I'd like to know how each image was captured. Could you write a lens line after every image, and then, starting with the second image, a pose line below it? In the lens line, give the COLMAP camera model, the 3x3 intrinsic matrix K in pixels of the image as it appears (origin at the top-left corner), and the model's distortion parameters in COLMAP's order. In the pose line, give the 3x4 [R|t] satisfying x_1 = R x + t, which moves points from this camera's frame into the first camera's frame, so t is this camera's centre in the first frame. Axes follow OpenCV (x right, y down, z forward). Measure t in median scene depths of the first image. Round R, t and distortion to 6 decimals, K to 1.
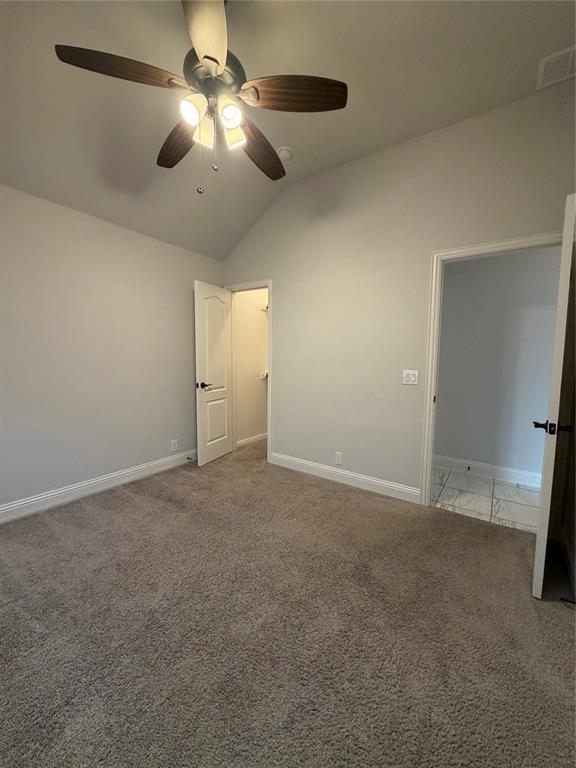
lens RADIAL K [[306.5, 0, 288.8], [0, 306.5, 380.8], [0, 0, 1]] dist [0.001492, 0.000205]
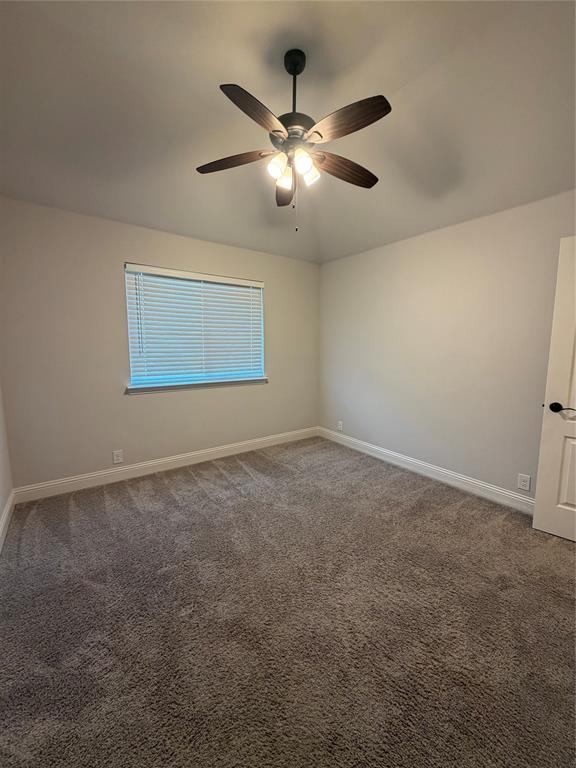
lens RADIAL K [[306.5, 0, 288.8], [0, 306.5, 380.8], [0, 0, 1]] dist [0.001492, 0.000205]
pose [[-0.332591, 0.091238, -0.938647, 0.472515], [-0.092400, 0.987368, 0.128713, -0.067502], [0.938534, 0.129540, -0.319959, 0.685432]]
